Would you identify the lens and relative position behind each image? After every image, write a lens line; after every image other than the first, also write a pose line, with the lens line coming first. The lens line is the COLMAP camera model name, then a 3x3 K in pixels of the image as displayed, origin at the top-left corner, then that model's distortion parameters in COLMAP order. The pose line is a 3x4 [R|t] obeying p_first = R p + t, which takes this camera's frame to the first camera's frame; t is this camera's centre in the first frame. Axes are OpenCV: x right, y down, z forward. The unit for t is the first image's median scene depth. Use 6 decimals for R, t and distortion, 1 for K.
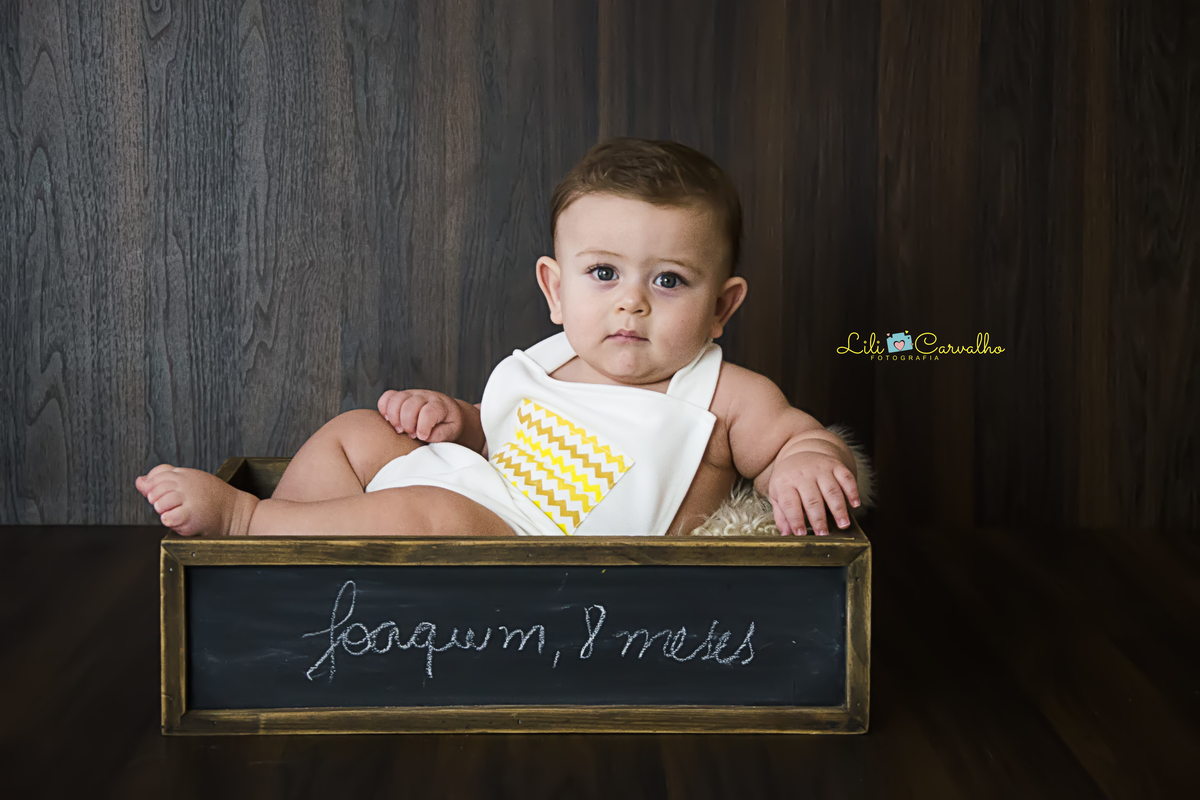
lens RADIAL K [[3028.0, 0, 598.8], [0, 3028.0, 424.3], [0, 0, 1]] dist [0.486809, 1.721827]
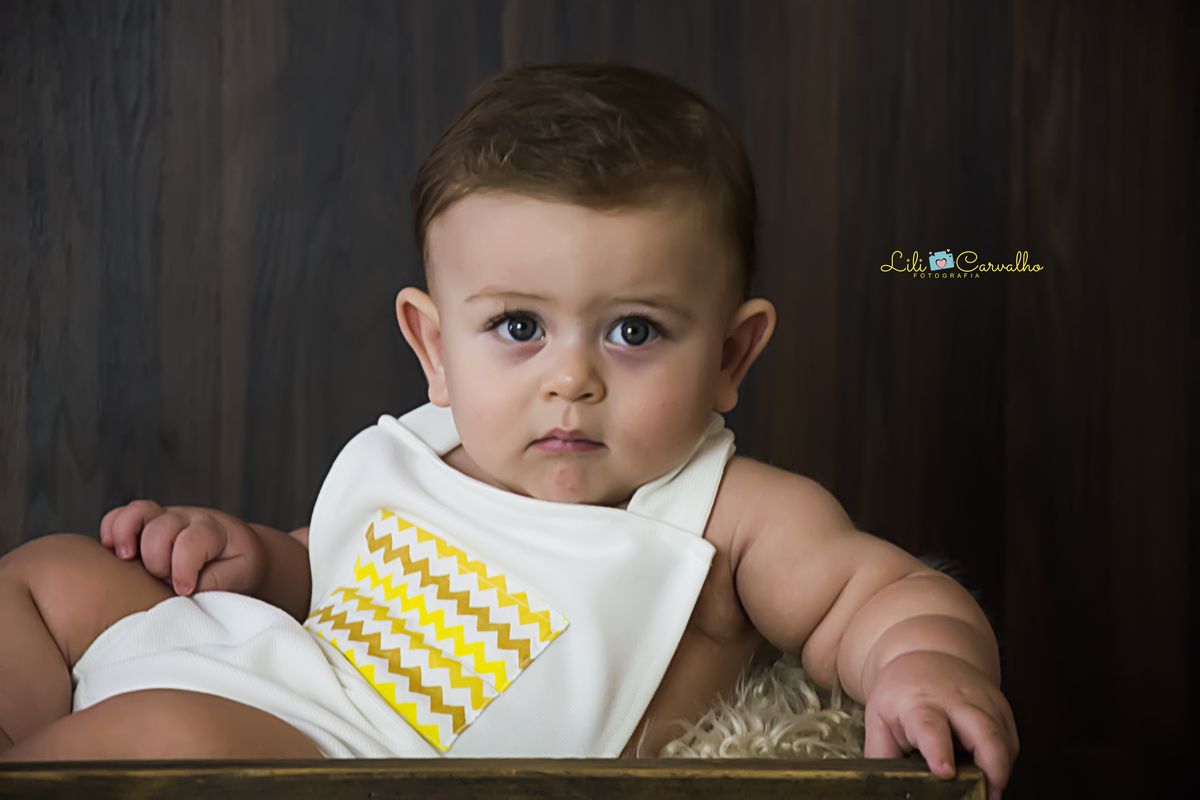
lens RADIAL K [[6243.3, 0, 600.0], [0, 6243.3, 400.0], [0, 0, 1]] dist [1.531626, 6.159993]
pose [[0.999872, -0.001608, 0.015932, -0.001066], [0.001924, 0.999801, -0.019868, -0.005113], [-0.015897, 0.019896, 0.999676, -0.135423]]
